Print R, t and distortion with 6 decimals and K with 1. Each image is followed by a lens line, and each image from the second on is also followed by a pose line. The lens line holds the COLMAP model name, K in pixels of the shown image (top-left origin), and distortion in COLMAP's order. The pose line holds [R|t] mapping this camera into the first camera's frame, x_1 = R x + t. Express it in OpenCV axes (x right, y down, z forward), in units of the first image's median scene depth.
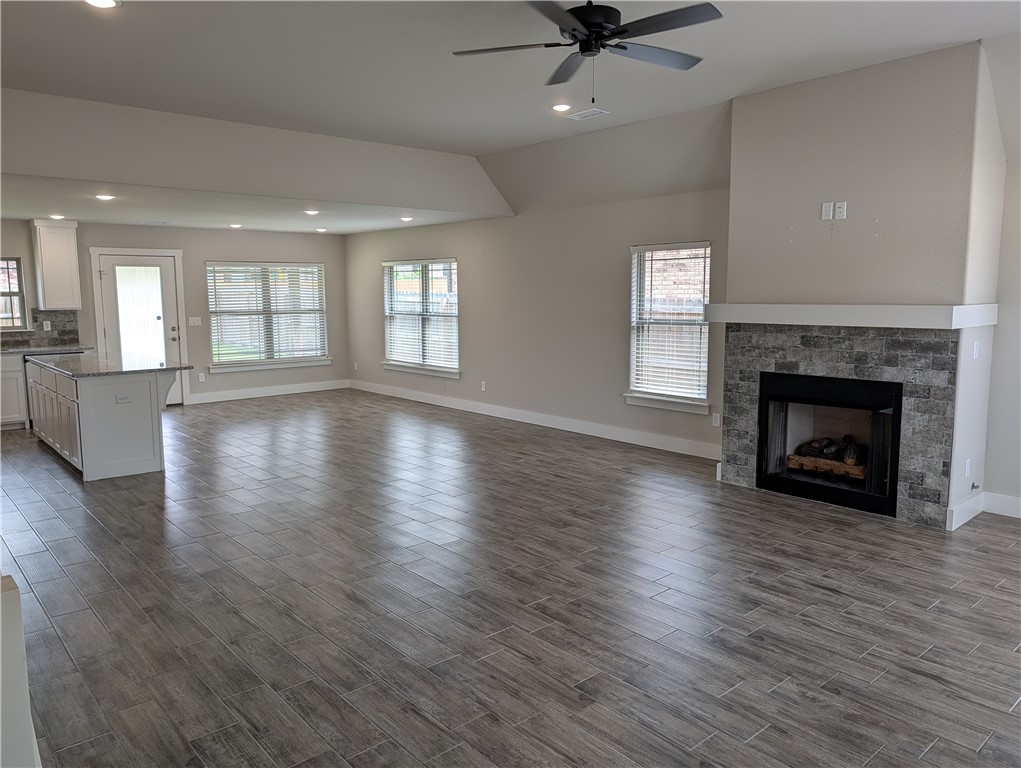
lens RADIAL K [[735.8, 0, 510.9], [0, 735.8, 377.5], [0, 0, 1]] dist [0.035036, -0.037947]
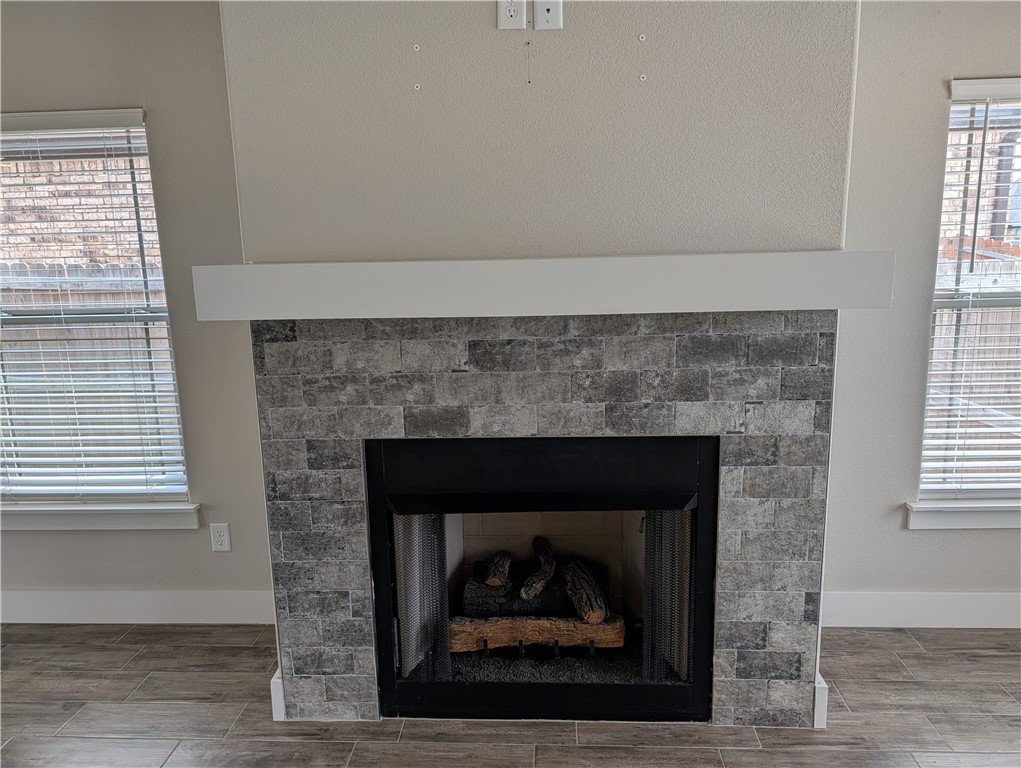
lens RADIAL K [[735.8, 0, 516.1], [0, 735.8, 390.4], [0, 0, 1]] dist [0.035036, -0.037947]
pose [[0.699055, -0.145992, 0.700006, 0.133208], [0.102298, 0.989285, 0.104165, -0.068682], [-0.707712, -0.001208, 0.706500, 0.703503]]
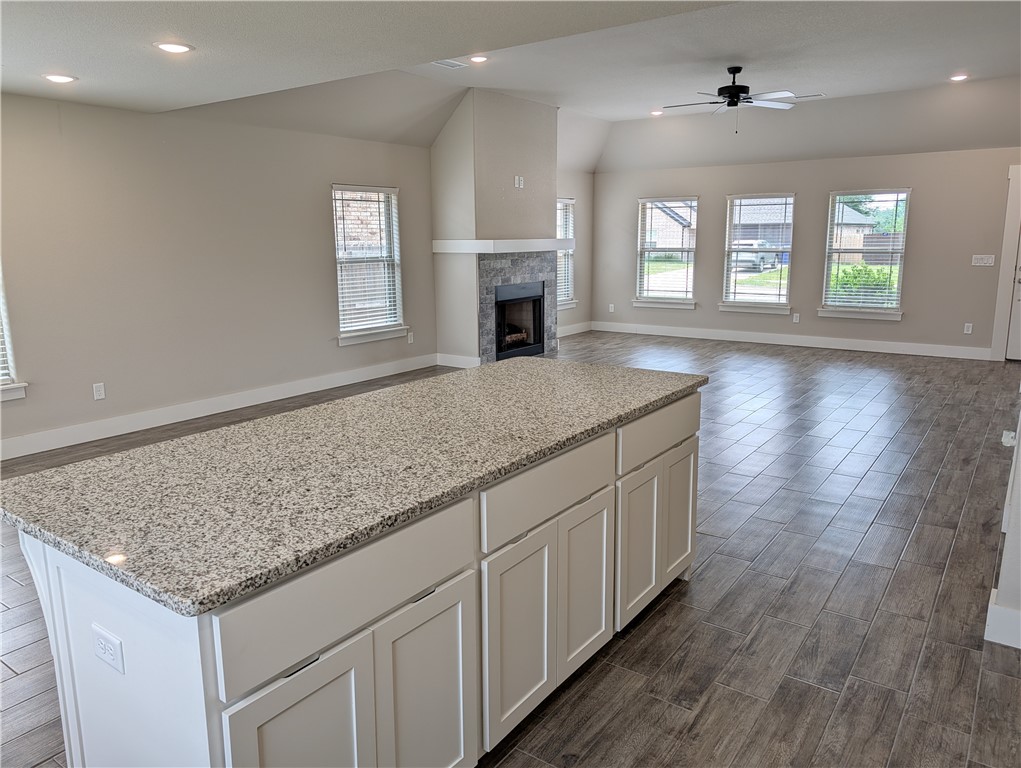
lens RADIAL K [[735.8, 0, 510.4], [0, 735.8, 381.1], [0, 0, 1]] dist [0.035036, -0.037947]
pose [[-0.232100, -0.183098, 0.955303, -1.167769], [0.122618, 0.968781, 0.215473, -0.144354], [-0.964932, 0.167149, -0.202403, 1.361037]]
